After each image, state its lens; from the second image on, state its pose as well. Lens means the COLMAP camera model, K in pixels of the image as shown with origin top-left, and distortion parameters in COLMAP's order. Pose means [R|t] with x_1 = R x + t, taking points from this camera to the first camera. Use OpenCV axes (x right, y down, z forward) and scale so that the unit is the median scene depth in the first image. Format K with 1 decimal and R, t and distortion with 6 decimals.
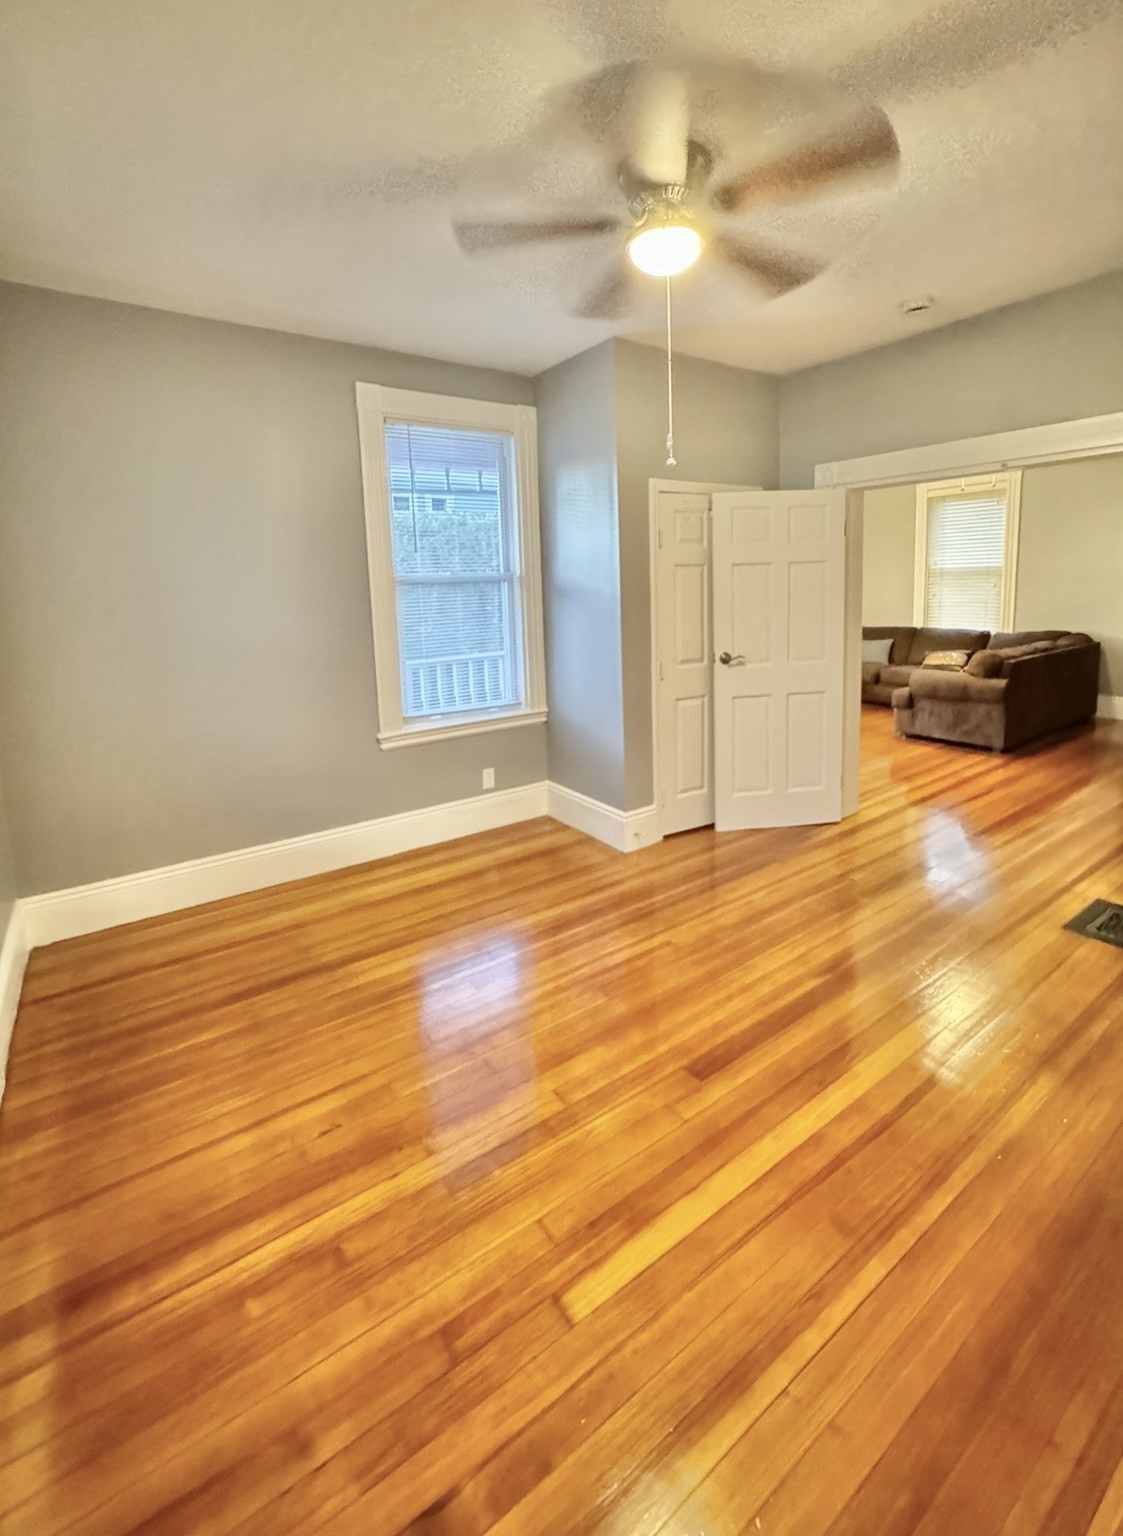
lens RADIAL K [[682.4, 0, 562.6], [0, 682.4, 771.9], [0, 0, 1]] dist [-0.000325, -0.000008]
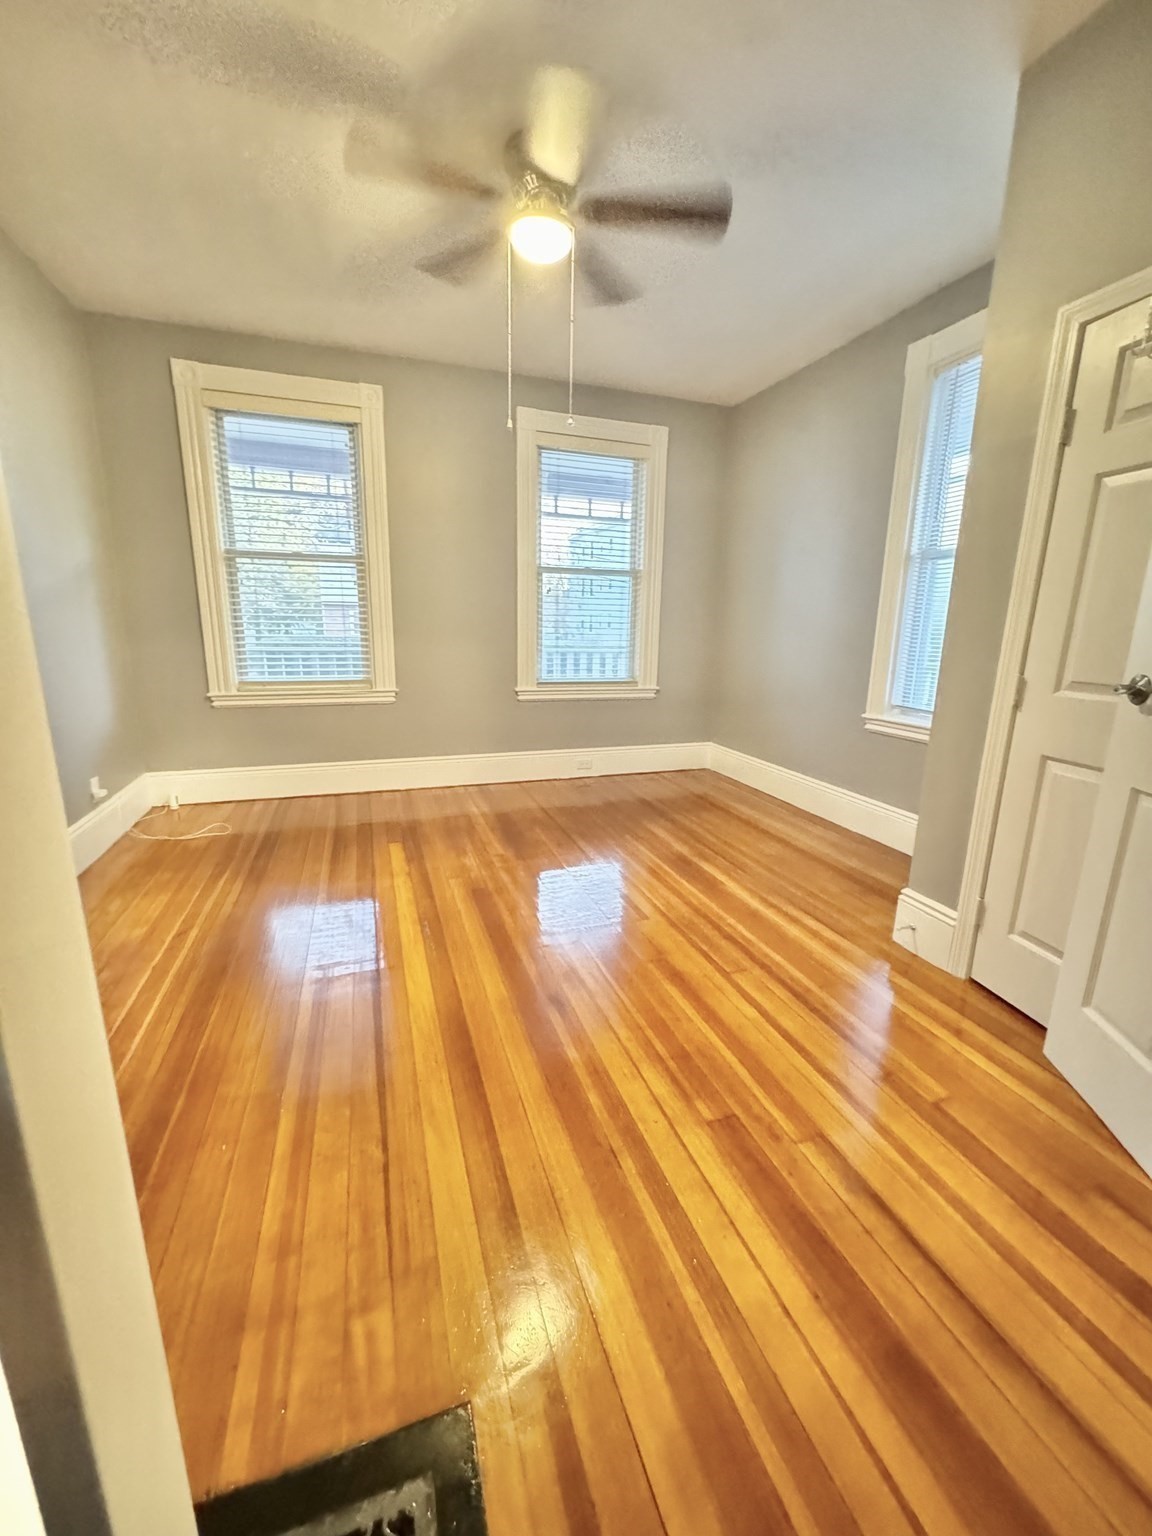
lens RADIAL K [[610.8, 0, 575.4], [0, 610.8, 766.7], [0, 0, 1]] dist [0.000262, -0.000081]
pose [[-0.313587, 0.230954, -0.921045, 0.890932], [-0.254624, 0.913996, 0.315878, -0.190981], [0.914784, 0.333575, -0.227811, 0.968839]]
